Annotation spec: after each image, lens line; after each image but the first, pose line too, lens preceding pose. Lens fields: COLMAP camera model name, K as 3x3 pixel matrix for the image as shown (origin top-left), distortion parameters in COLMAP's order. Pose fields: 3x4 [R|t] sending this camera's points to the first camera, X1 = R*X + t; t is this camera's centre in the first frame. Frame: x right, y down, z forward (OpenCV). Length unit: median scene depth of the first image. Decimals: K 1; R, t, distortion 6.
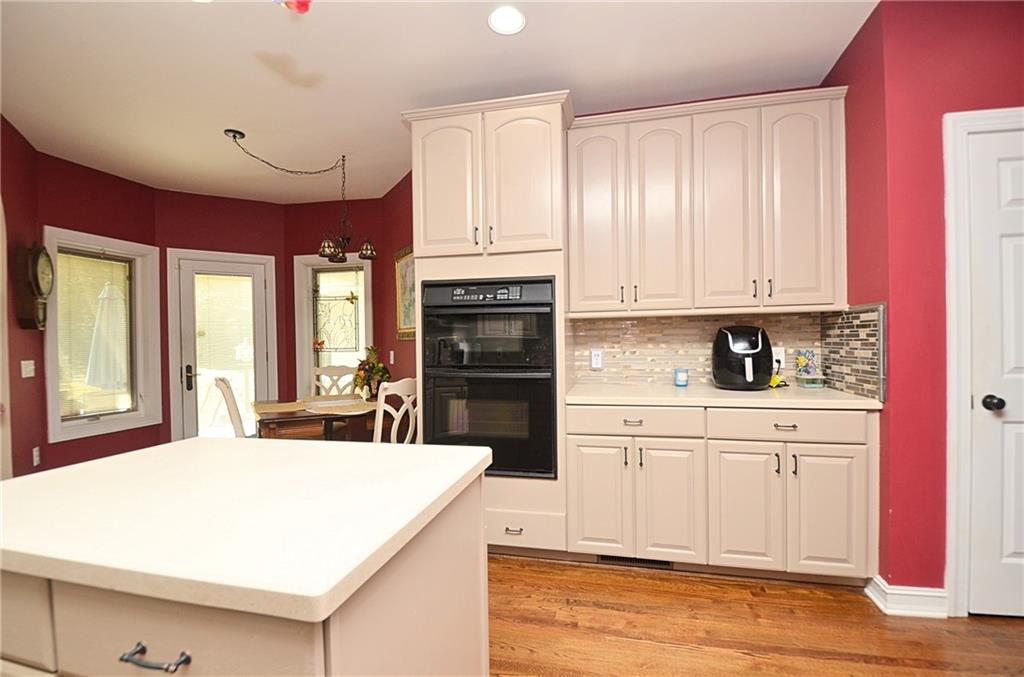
lens RADIAL K [[433.1, 0, 497.5], [0, 433.1, 343.2], [0, 0, 1]] dist [-0.022473, -0.001028]
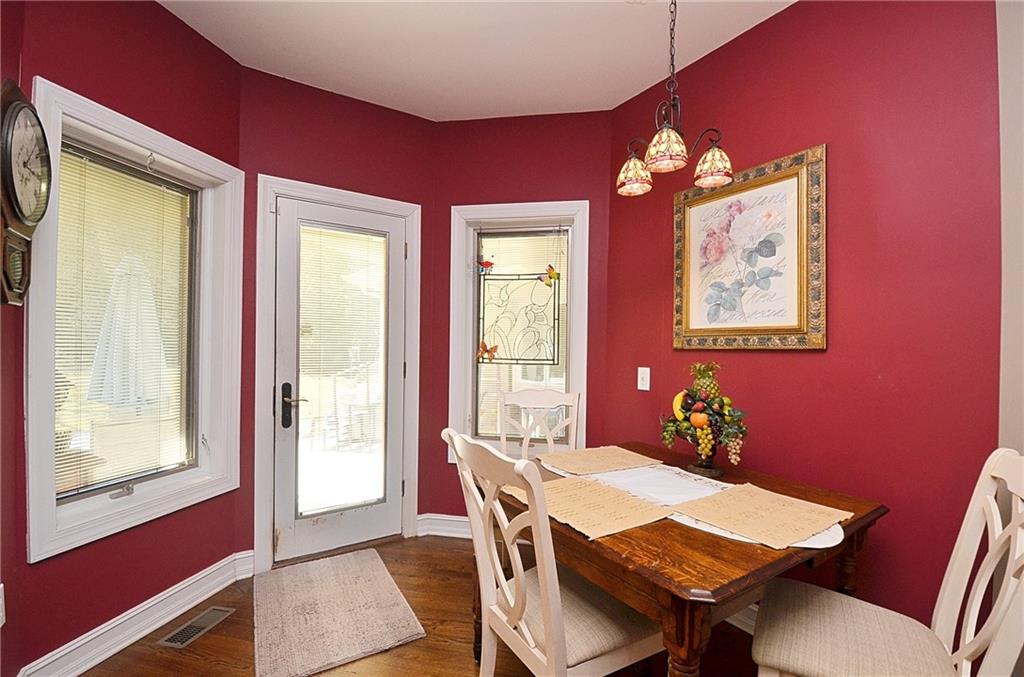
lens RADIAL K [[433.1, 0, 503.0], [0, 433.1, 347.1], [0, 0, 1]] dist [-0.022473, -0.001028]
pose [[0.999633, 0.020968, 0.017125, -0.446077], [-0.020808, 0.999739, -0.009419, 0.002168], [-0.017318, 0.009059, 0.999809, 0.423332]]
